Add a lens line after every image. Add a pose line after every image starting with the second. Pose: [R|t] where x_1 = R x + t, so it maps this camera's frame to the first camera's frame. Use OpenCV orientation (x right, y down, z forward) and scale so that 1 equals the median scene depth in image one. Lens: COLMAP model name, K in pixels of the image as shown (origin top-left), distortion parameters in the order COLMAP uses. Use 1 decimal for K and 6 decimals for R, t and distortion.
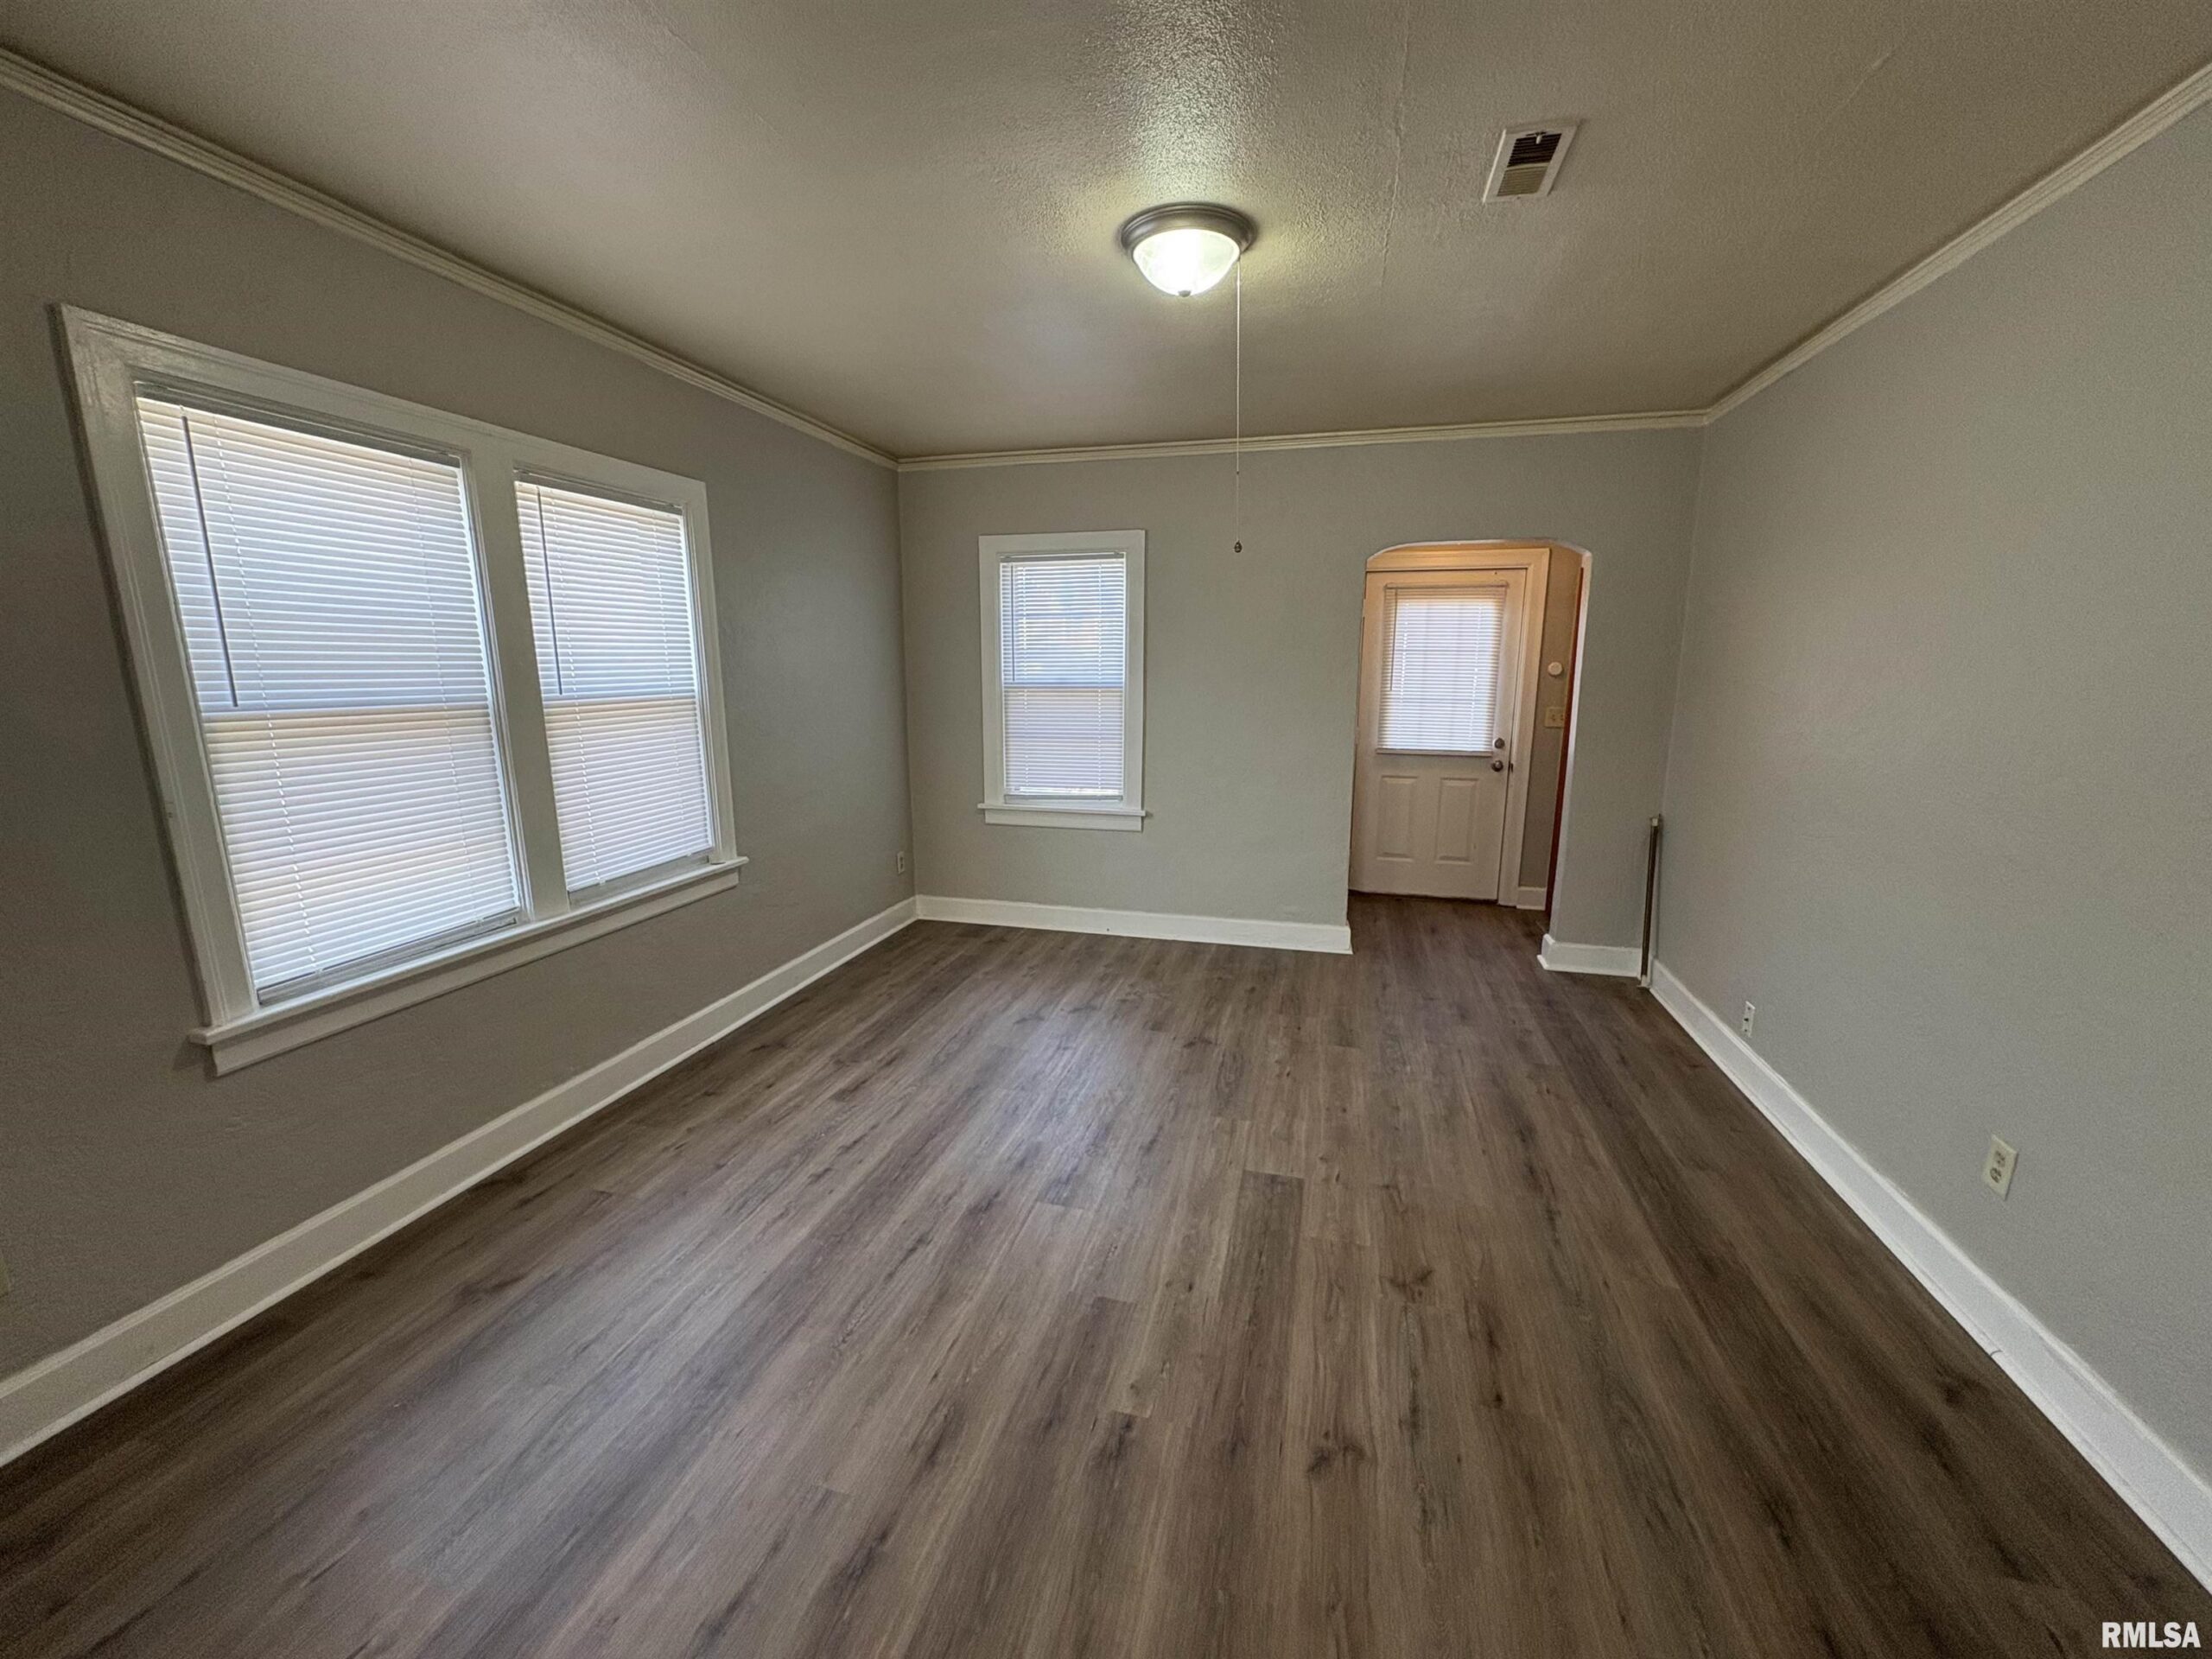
lens RADIAL K [[880.4, 0, 1101.4], [0, 880.4, 829.0], [0, 0, 1]] dist [-0.001993, -0.000550]
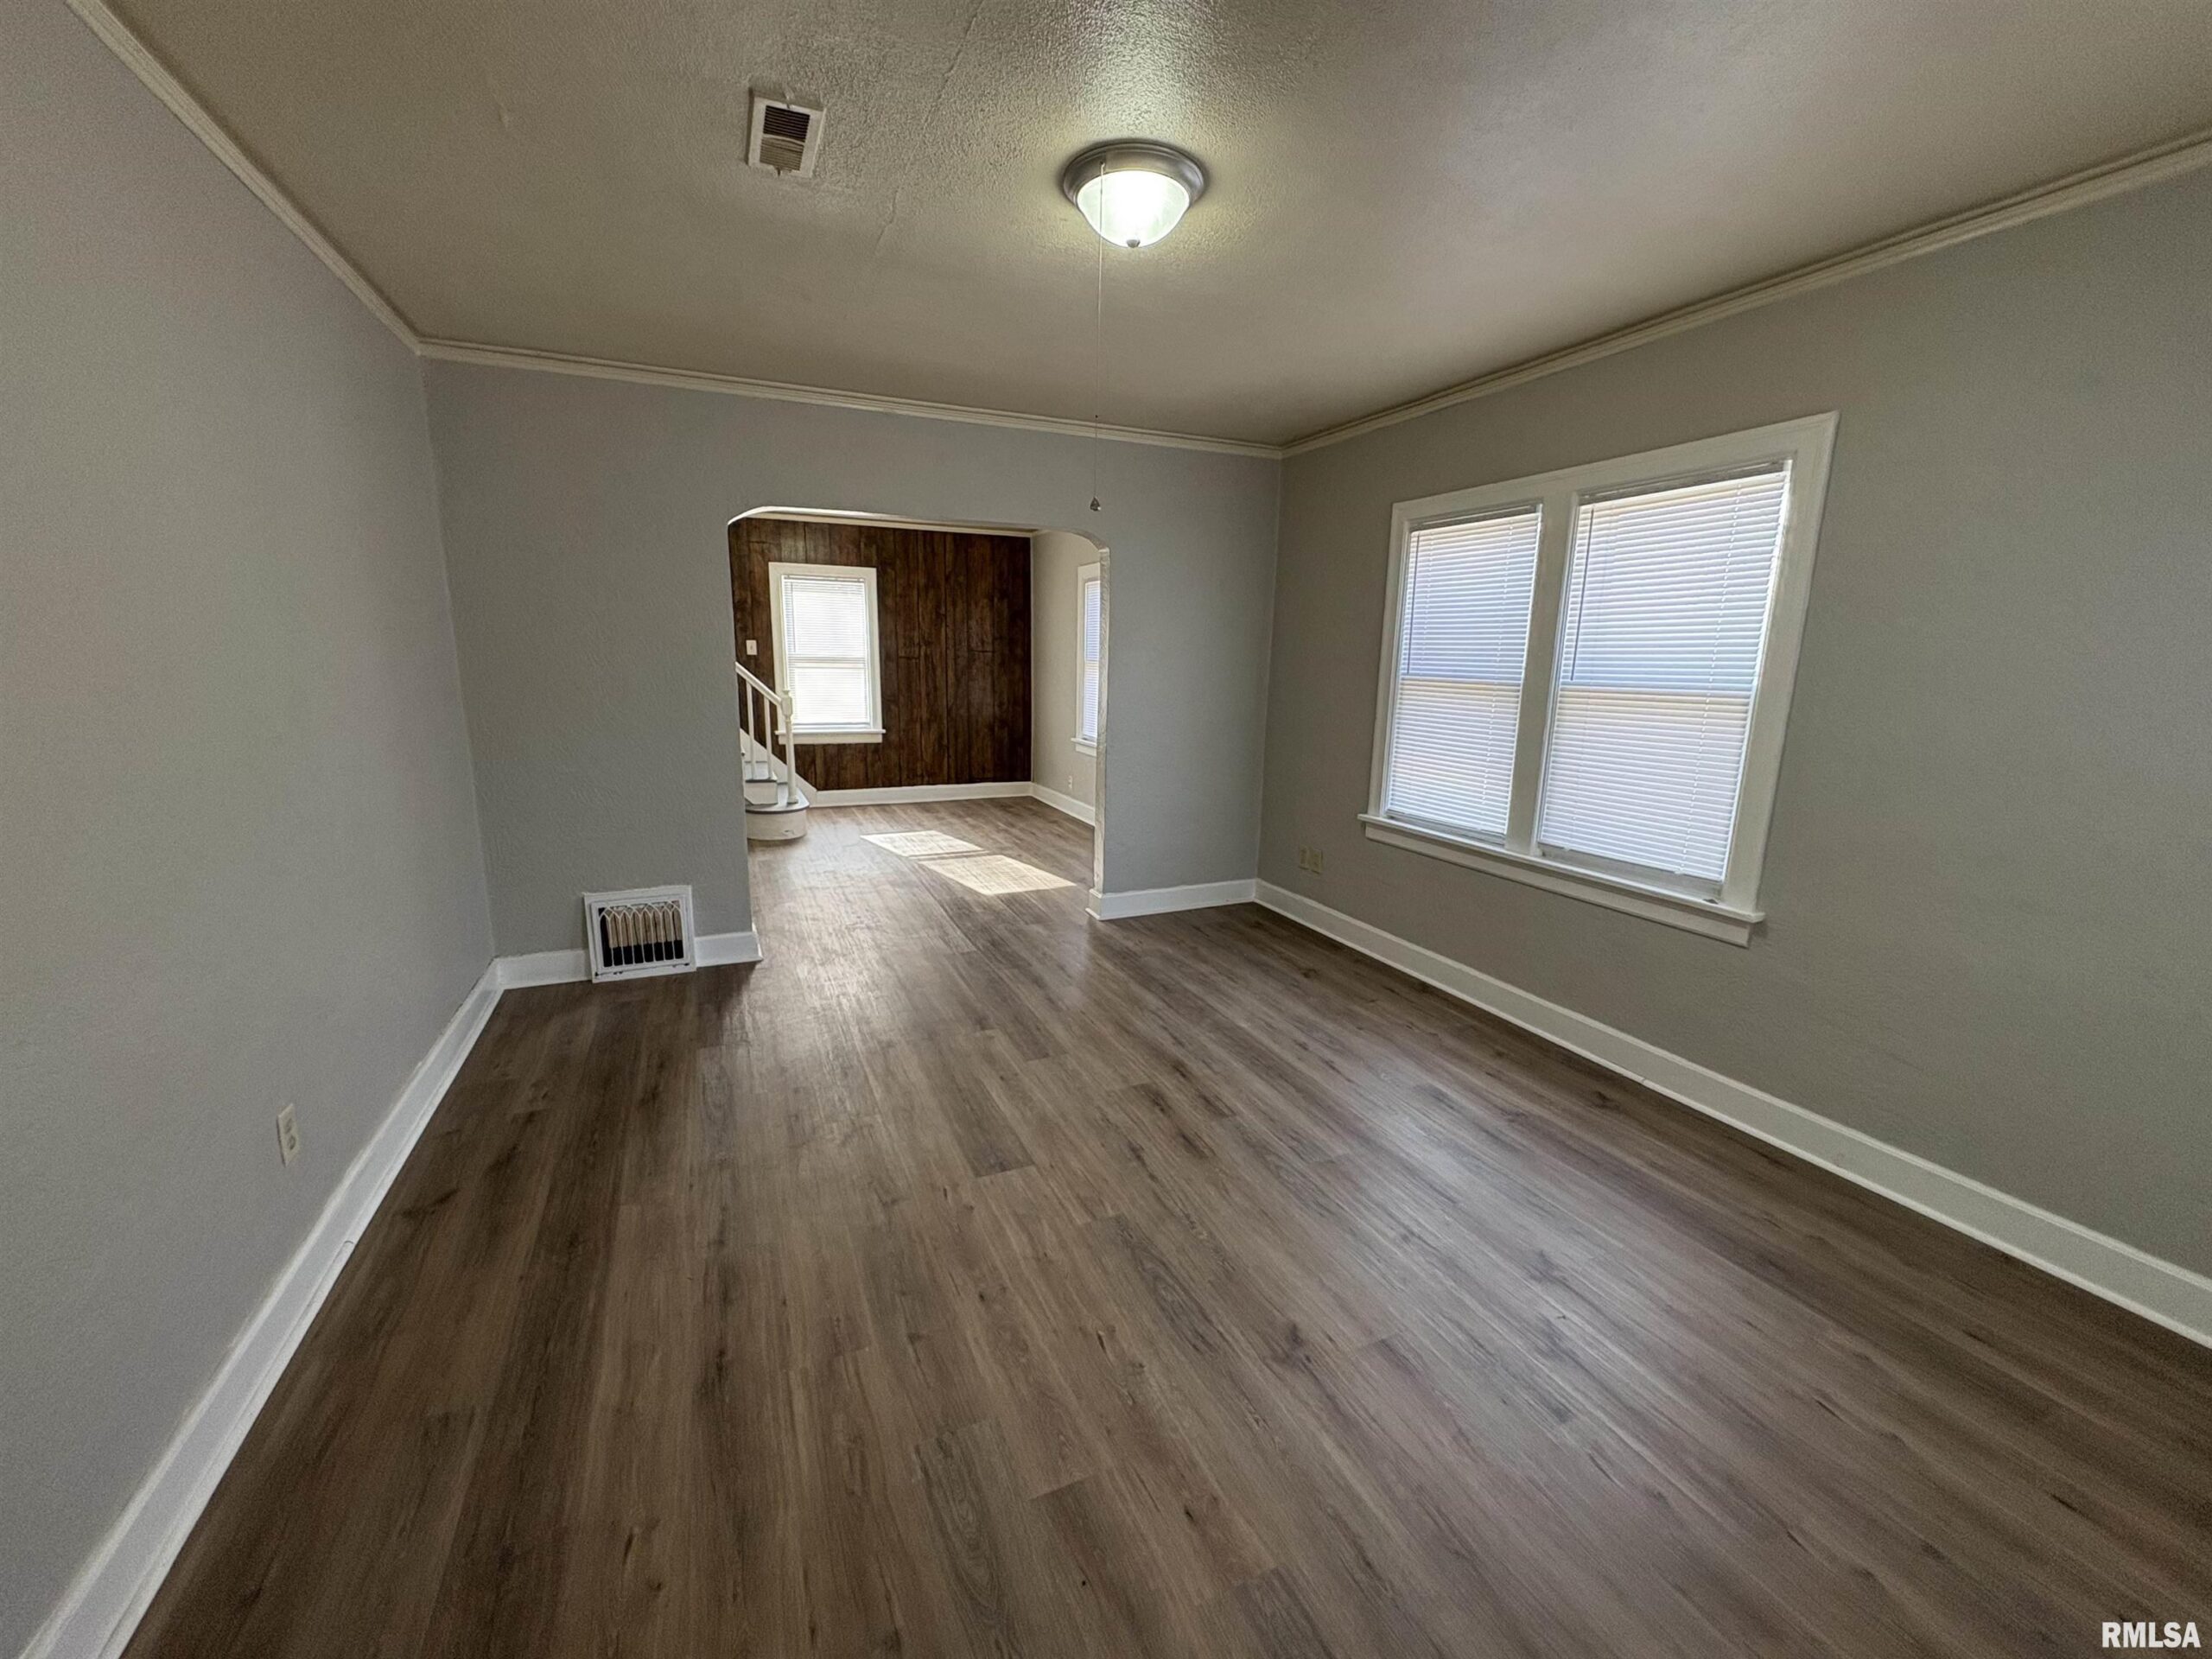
lens RADIAL K [[880.4, 0, 1100.2], [0, 880.4, 824.1], [0, 0, 1]] dist [-0.001993, -0.000550]
pose [[-0.778811, 0.105070, -0.618396, 0.504479], [-0.134143, 0.935164, 0.327831, -0.219707], [0.612747, 0.338272, -0.714222, 1.218769]]
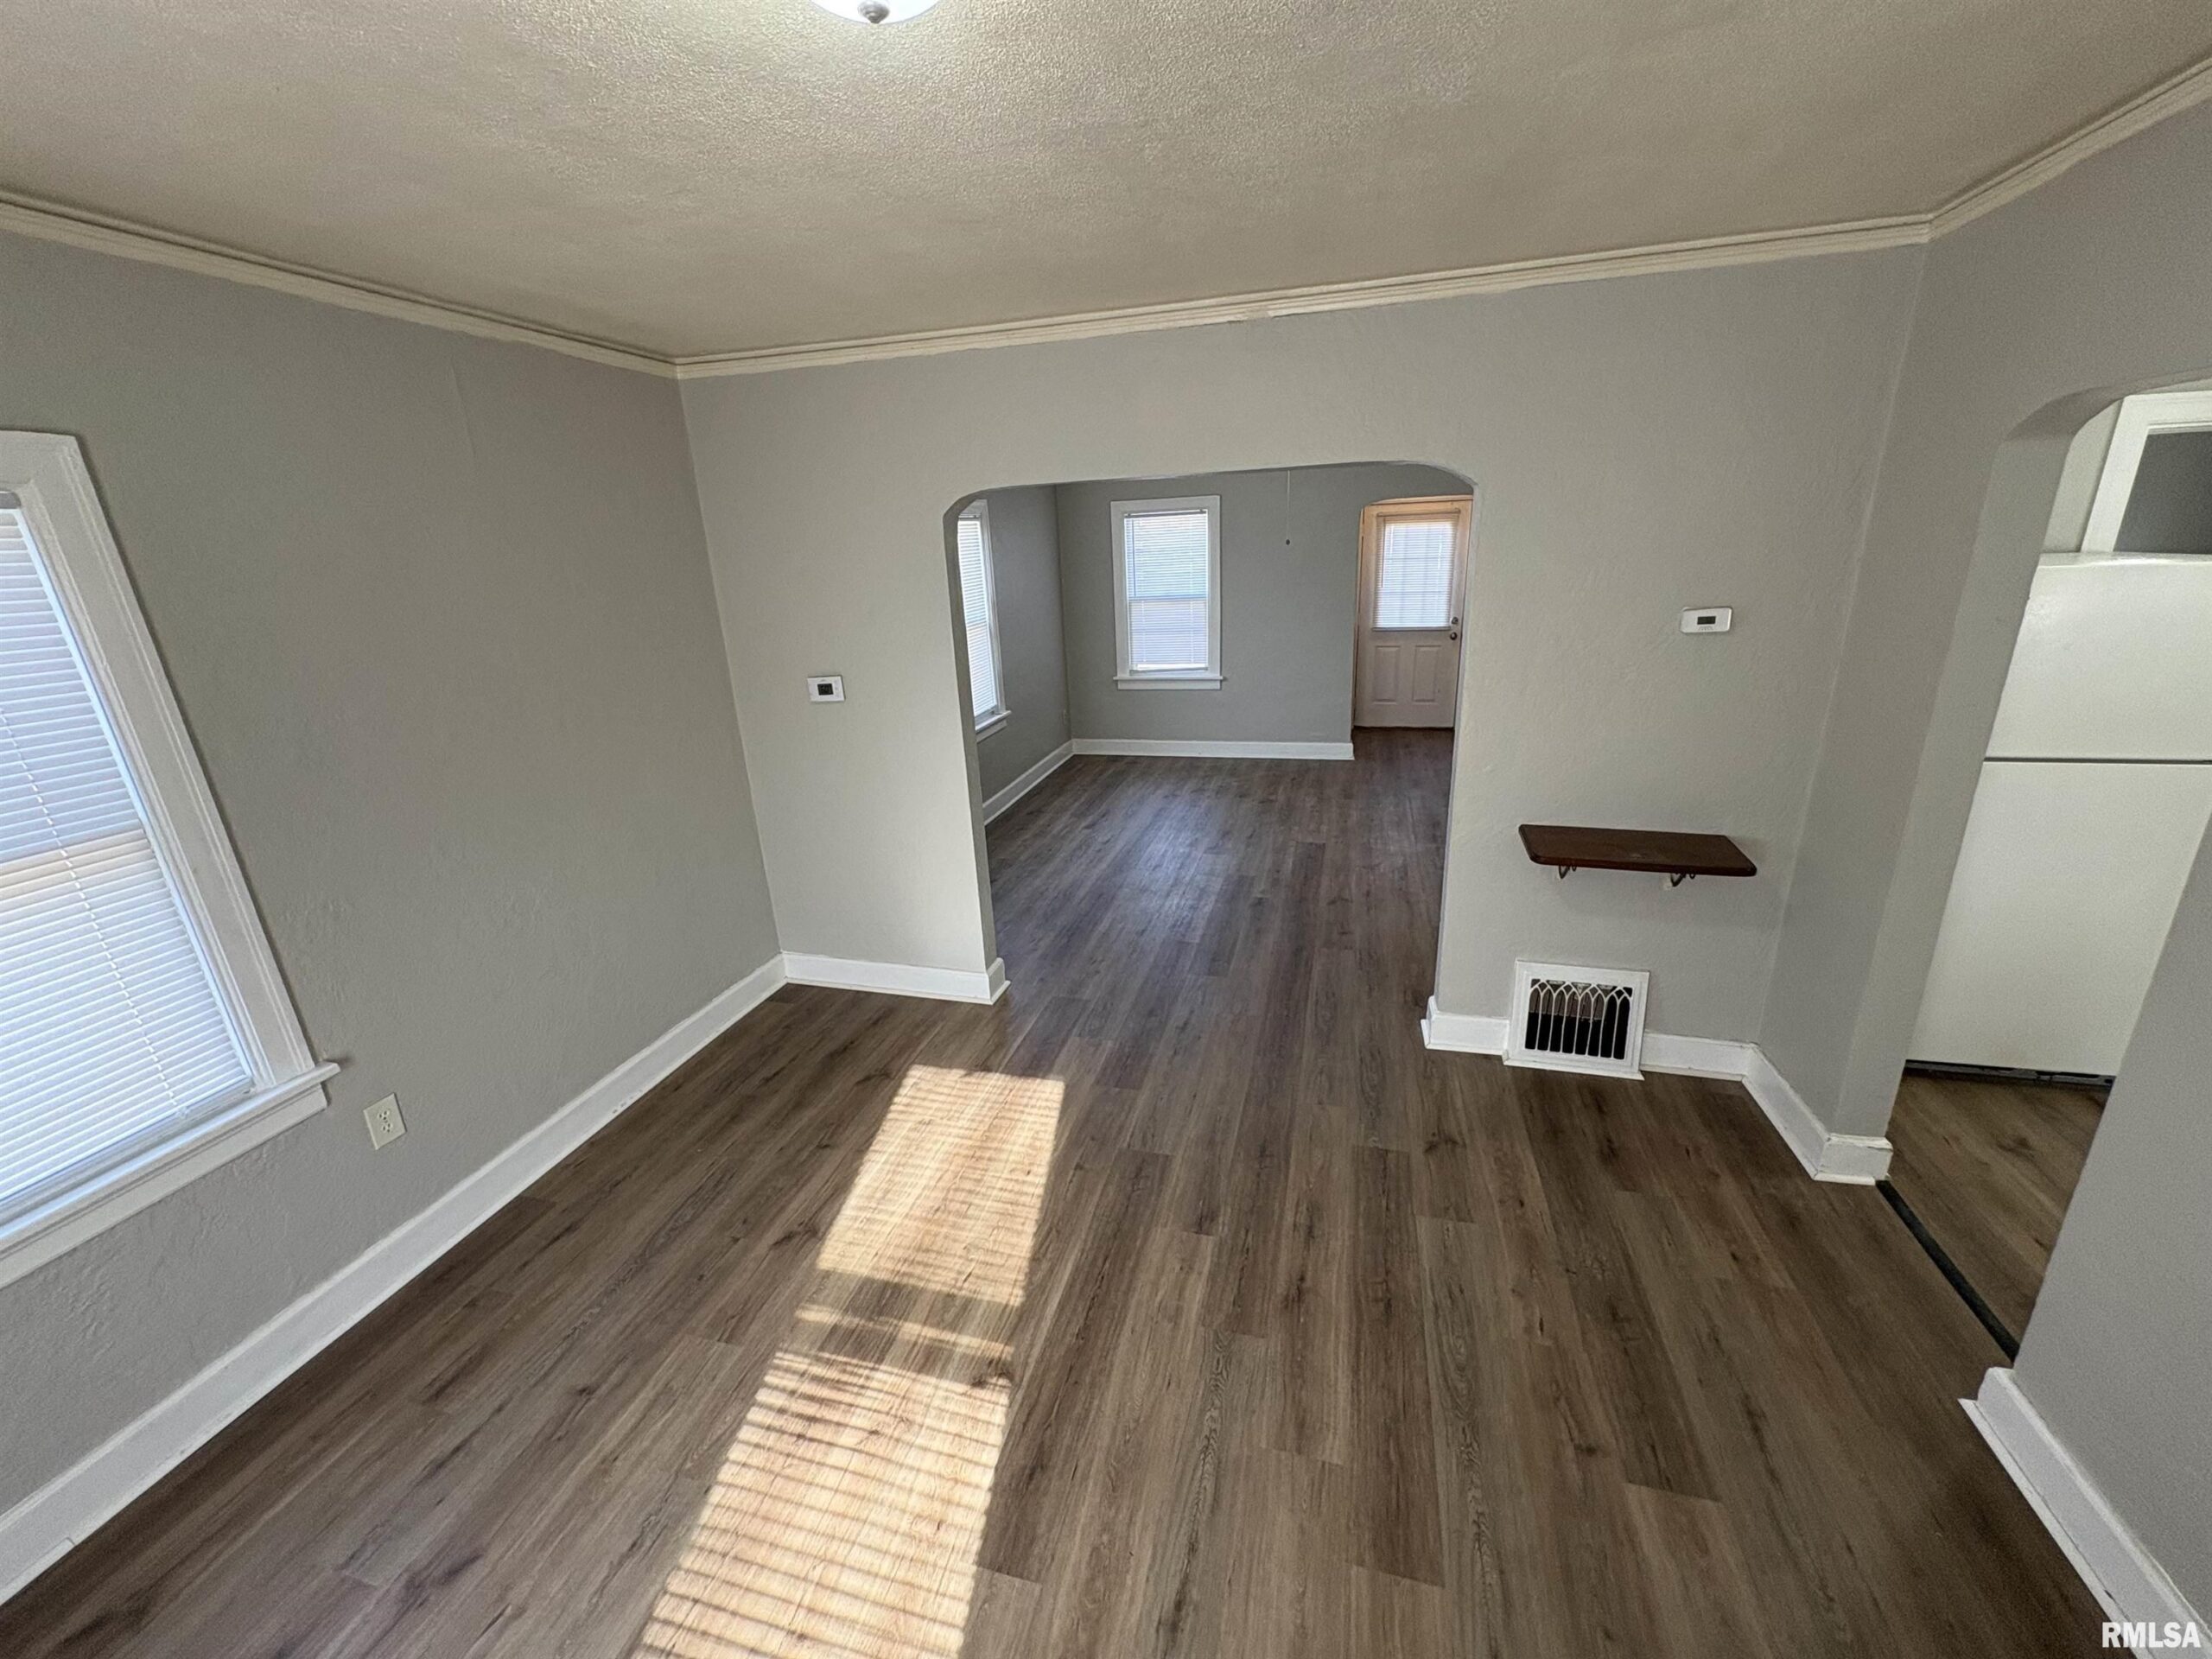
lens RADIAL K [[880.4, 0, 1101.1], [0, 880.4, 830.0], [0, 0, 1]] dist [-0.001993, -0.000550]
pose [[0.998836, -0.042017, -0.023697, -0.195571], [0.044836, 0.989869, 0.134718, 0.041003], [0.017796, -0.135623, 0.990601, -0.836054]]
